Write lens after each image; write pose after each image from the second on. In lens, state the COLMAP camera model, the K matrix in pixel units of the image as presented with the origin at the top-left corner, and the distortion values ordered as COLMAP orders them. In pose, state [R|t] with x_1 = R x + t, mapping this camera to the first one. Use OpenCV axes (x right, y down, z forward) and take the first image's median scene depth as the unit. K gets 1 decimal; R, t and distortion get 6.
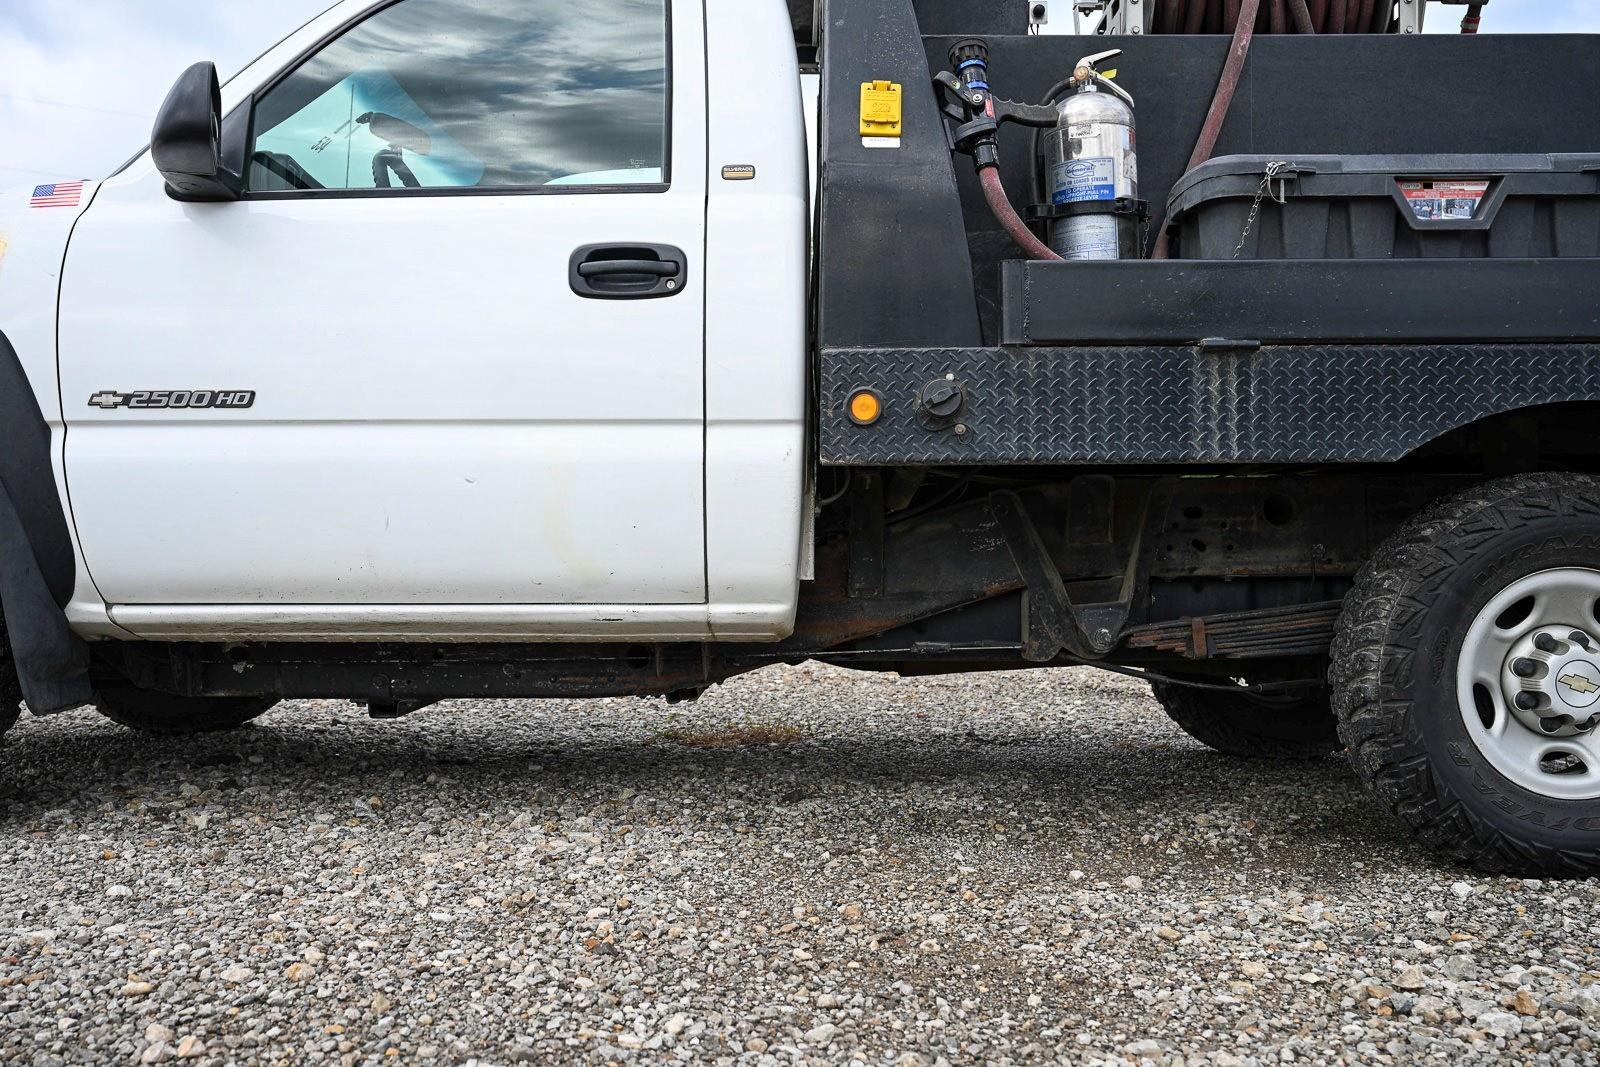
lens RADIAL K [[1481.7, 0, 829.0], [0, 1481.7, 537.4], [0, 0, 1]] dist [0.001447, -0.000743]
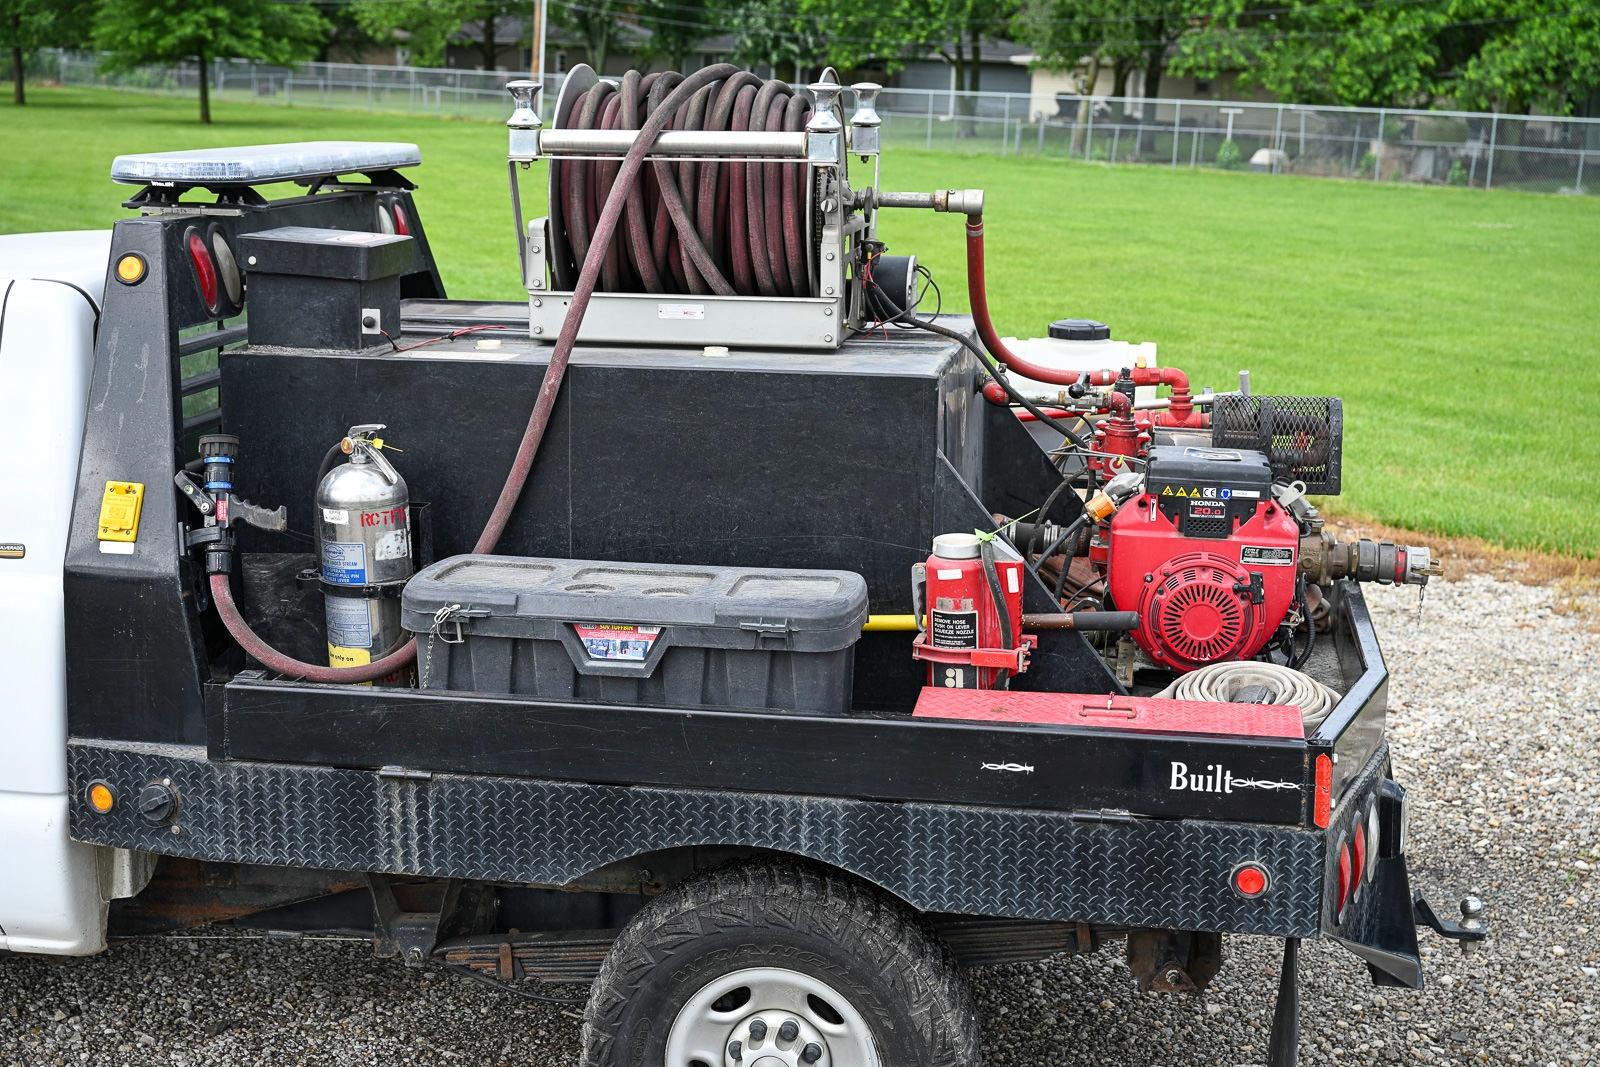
lens RADIAL K [[2157.9, 0, 797.8], [0, 2157.9, 560.0], [0, 0, 1]] dist [0.008353, -0.003913]
pose [[0.985396, 0.047799, -0.163432, 0.791213], [-0.012642, 0.977679, 0.209722, -0.607175], [0.169809, -0.204593, 0.964005, -0.415323]]
